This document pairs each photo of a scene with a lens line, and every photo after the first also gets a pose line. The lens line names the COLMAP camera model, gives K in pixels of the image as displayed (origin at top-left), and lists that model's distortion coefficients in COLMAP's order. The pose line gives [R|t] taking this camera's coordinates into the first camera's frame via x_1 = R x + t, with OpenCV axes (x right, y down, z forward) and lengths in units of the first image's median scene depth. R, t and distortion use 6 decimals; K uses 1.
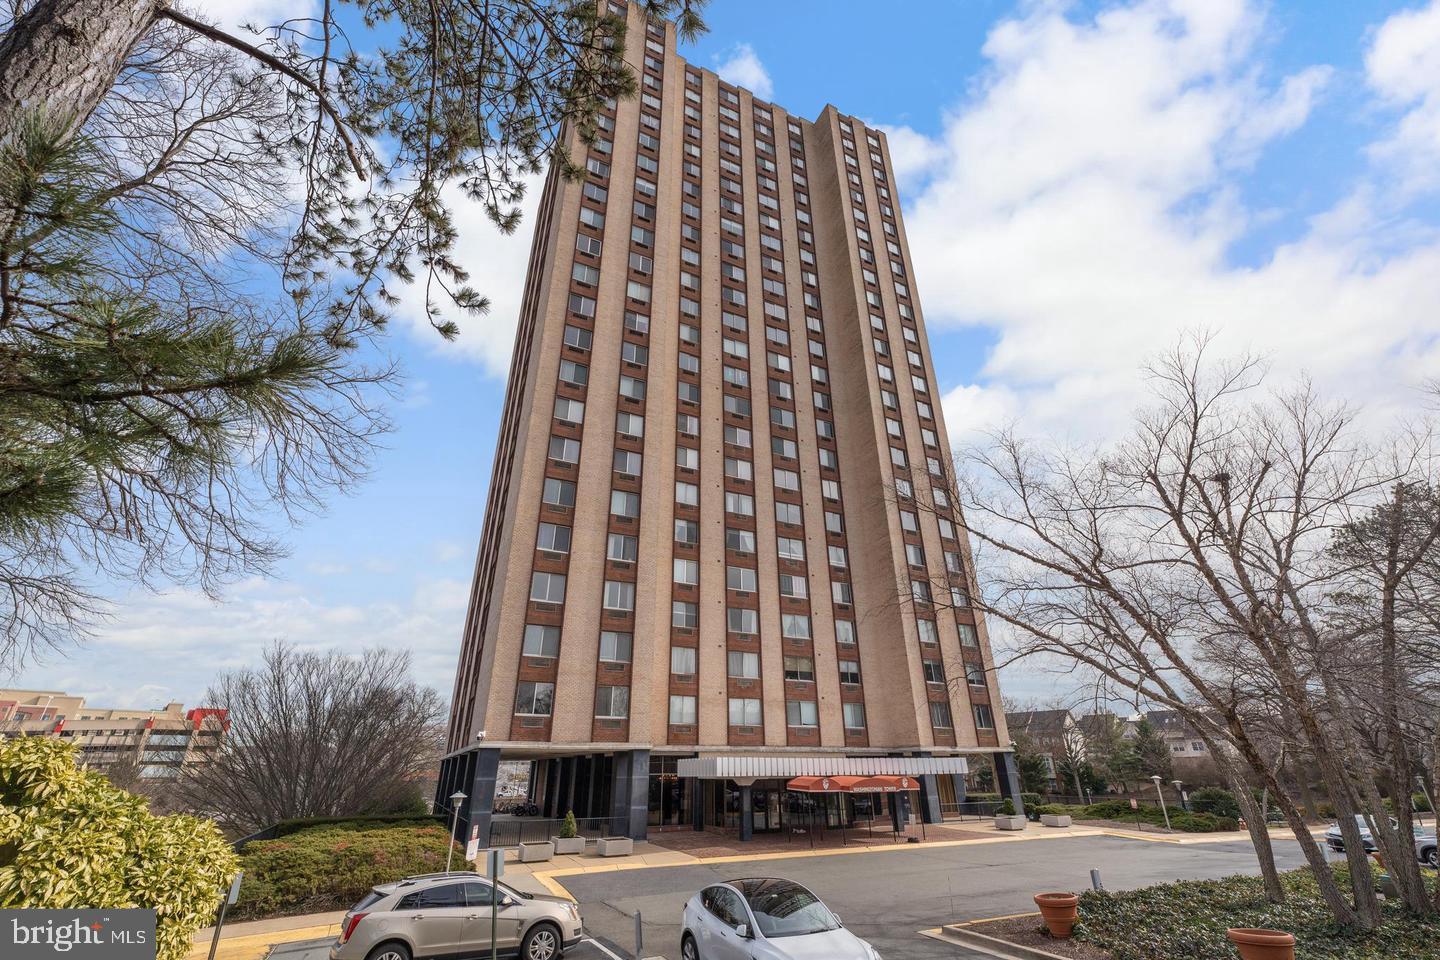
lens RADIAL K [[593.5, 0, 712.3], [0, 593.5, 480.9], [0, 0, 1]] dist [-0.001709, -0.000181]
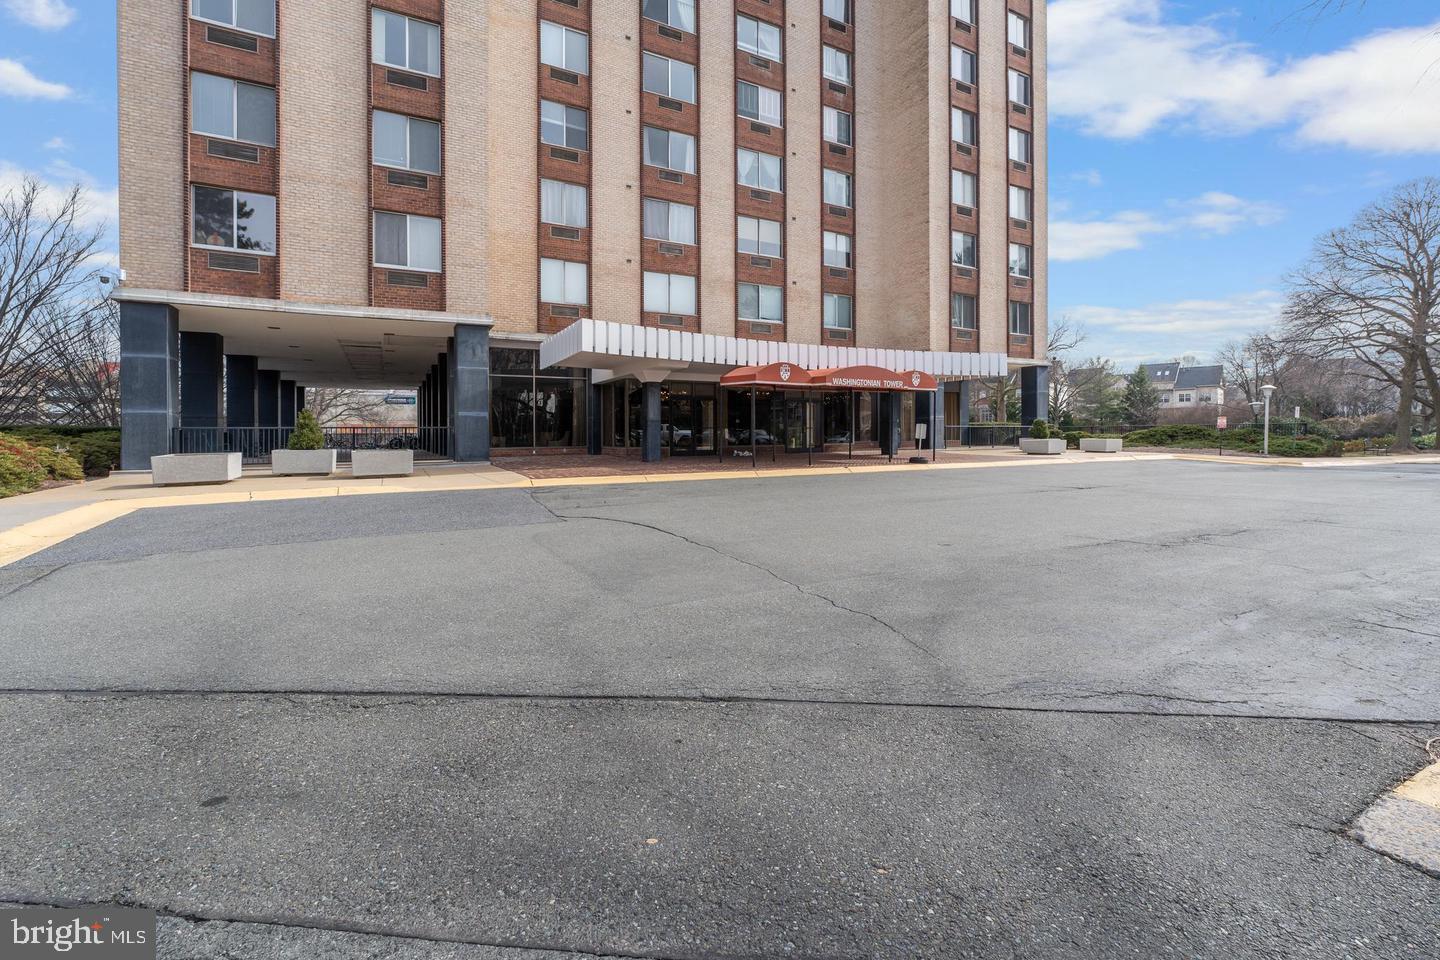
lens RADIAL K [[626.9, 0, 718.0], [0, 626.9, 428.1], [0, 0, 1]] dist [-0.001565, -0.000007]
pose [[0.998902, 0.001592, 0.046817, 0.070478], [-0.021732, 0.901112, 0.433042, 0.214096], [-0.041498, -0.433584, 0.900157, 0.311803]]
